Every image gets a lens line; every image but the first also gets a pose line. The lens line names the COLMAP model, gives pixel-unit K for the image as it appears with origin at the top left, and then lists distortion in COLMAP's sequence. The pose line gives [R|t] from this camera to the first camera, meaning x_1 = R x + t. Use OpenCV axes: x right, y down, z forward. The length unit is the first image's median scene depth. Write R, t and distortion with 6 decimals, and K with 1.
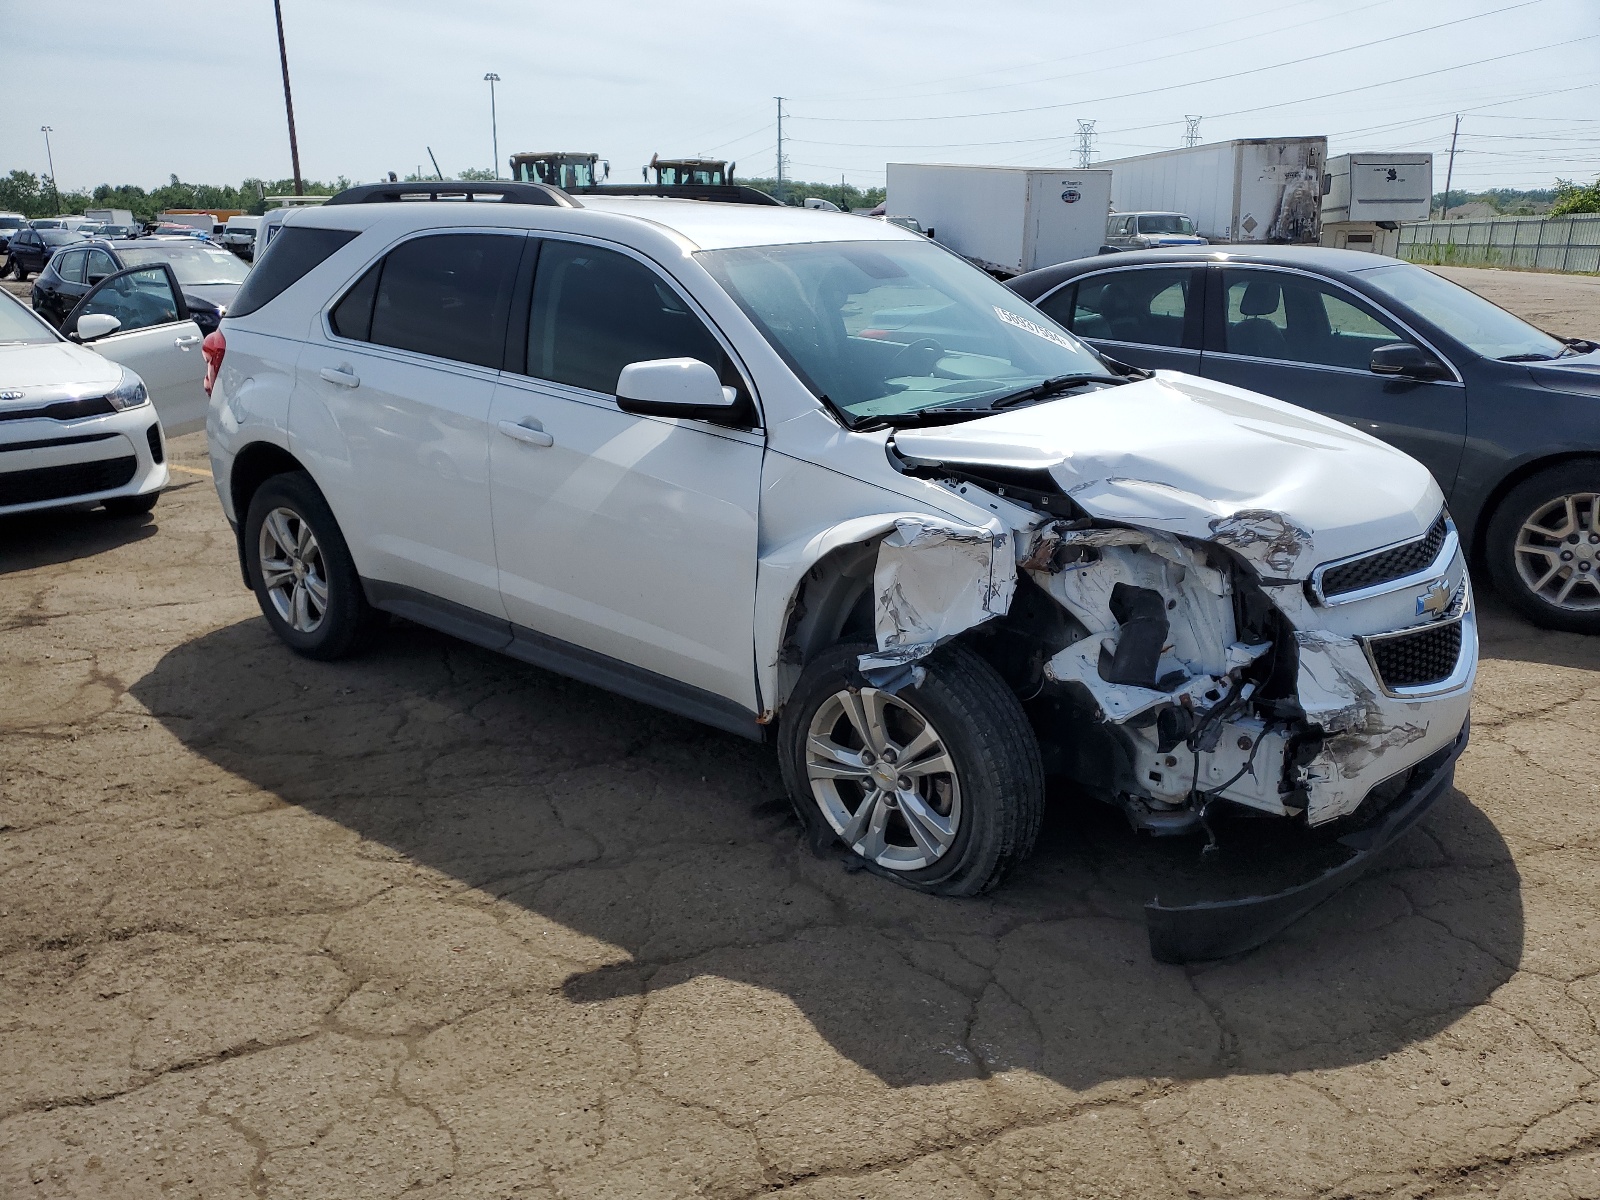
lens RADIAL K [[1253.2, 0, 810.8], [0, 1253.2, 598.5], [0, 0, 1]] dist [0.002918, 0.008667]
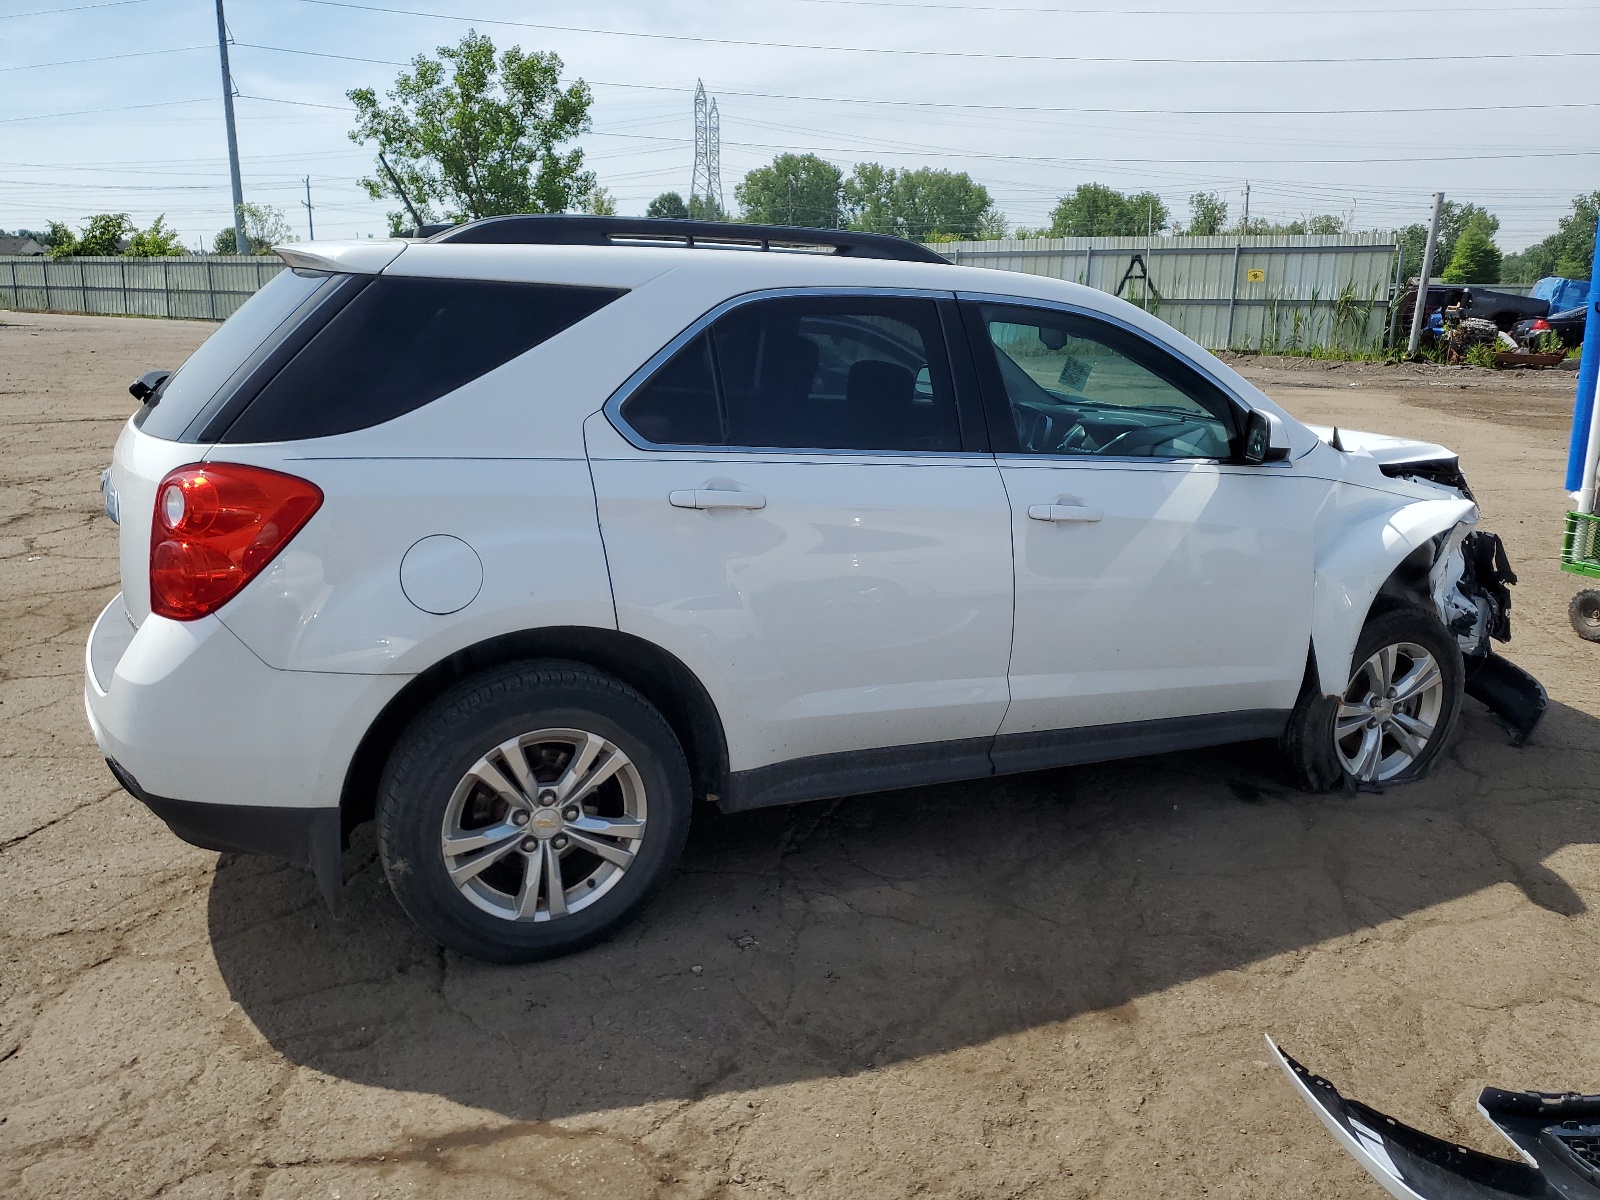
lens RADIAL K [[1253.2, 0, 810.8], [0, 1253.2, 598.5], [0, 0, 1]] dist [0.002918, 0.008667]
pose [[0.443364, -0.210927, 0.871170, -1.024778], [0.237005, 0.964914, 0.113005, -0.199962], [-0.864440, 0.156370, 0.477799, 0.671744]]
